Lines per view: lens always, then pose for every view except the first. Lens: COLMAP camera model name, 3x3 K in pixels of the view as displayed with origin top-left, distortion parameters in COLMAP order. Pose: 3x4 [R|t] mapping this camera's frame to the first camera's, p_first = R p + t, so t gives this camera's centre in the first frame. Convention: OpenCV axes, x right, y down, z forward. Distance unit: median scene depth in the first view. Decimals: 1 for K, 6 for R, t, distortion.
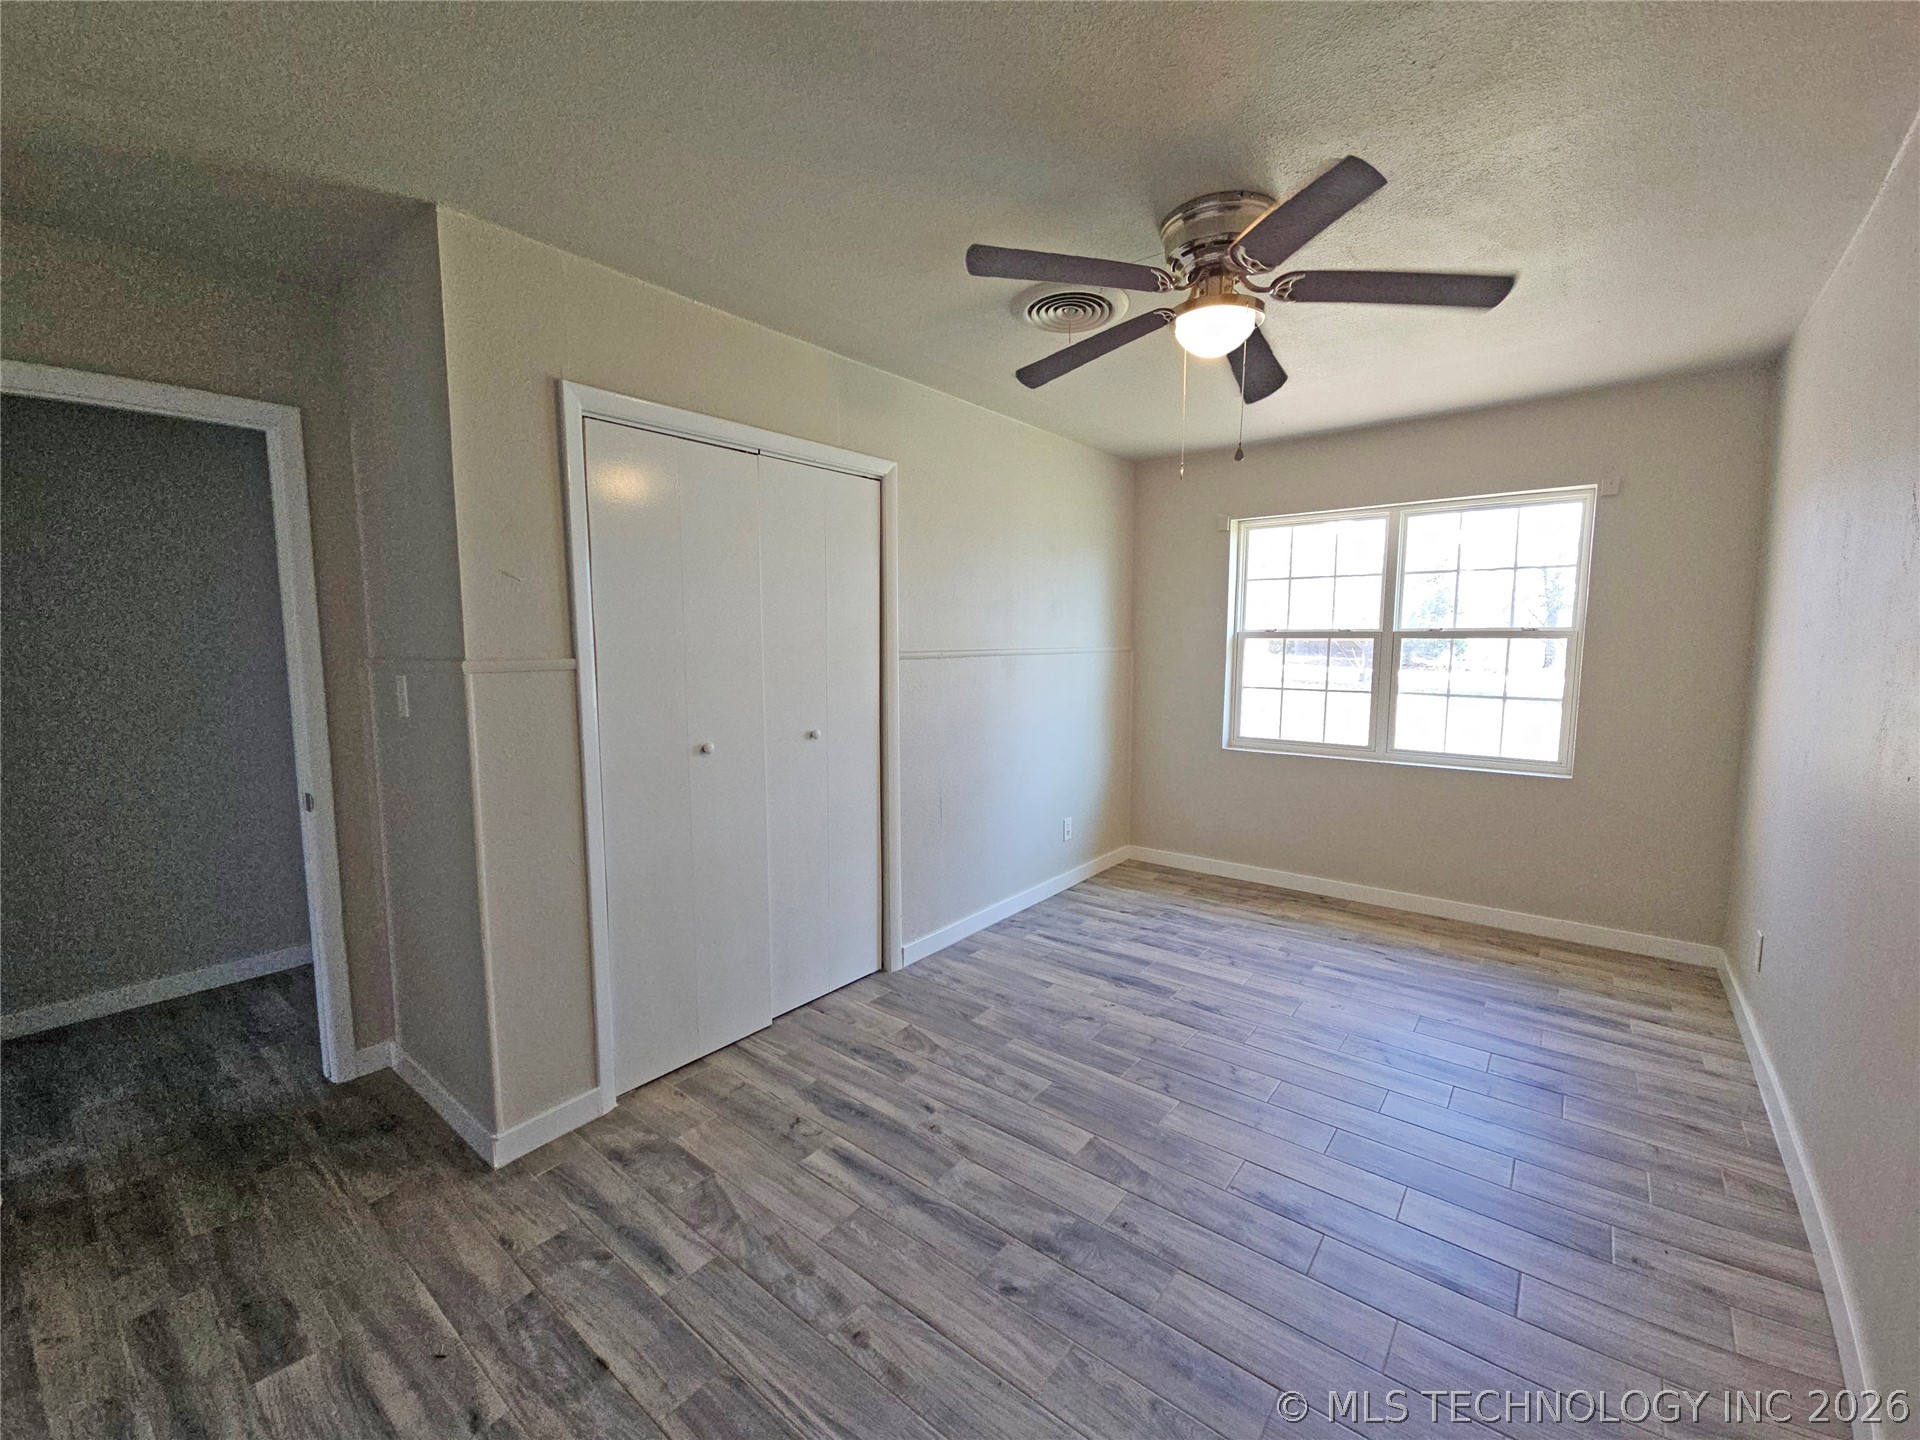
lens RADIAL K [[778.6, 0, 964.5], [0, 778.6, 722.3], [0, 0, 1]] dist [0.005774, -0.006029]
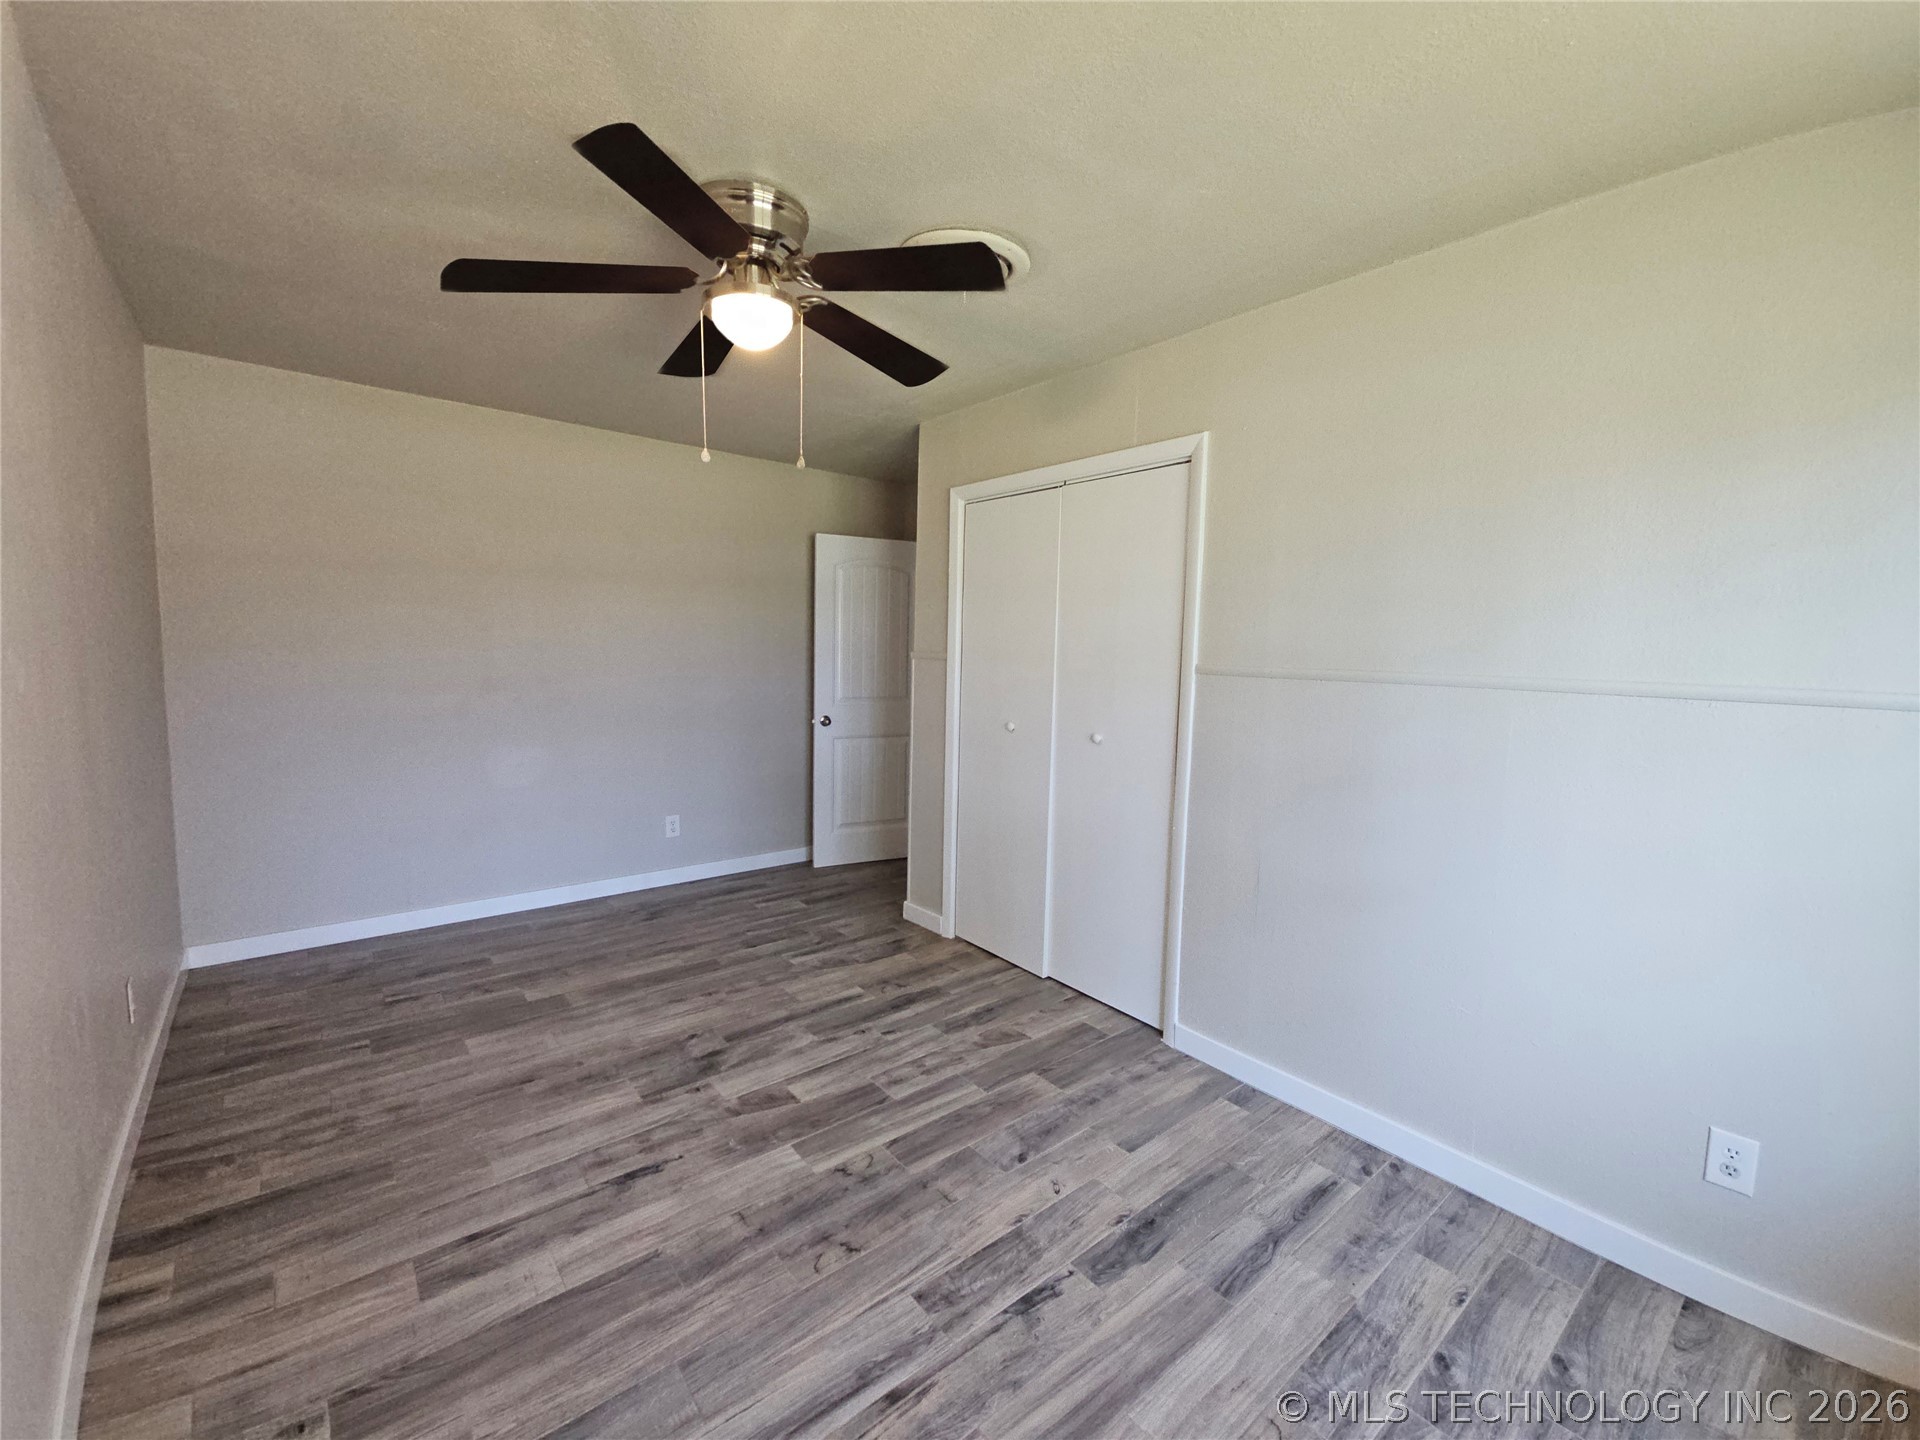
lens RADIAL K [[778.6, 0, 948.5], [0, 778.6, 731.3], [0, 0, 1]] dist [0.005774, -0.006029]
pose [[-0.215983, 0.107550, -0.970456, 0.966454], [-0.127059, 0.982368, 0.137148, -0.125249], [0.968095, 0.152927, -0.198510, 1.159997]]
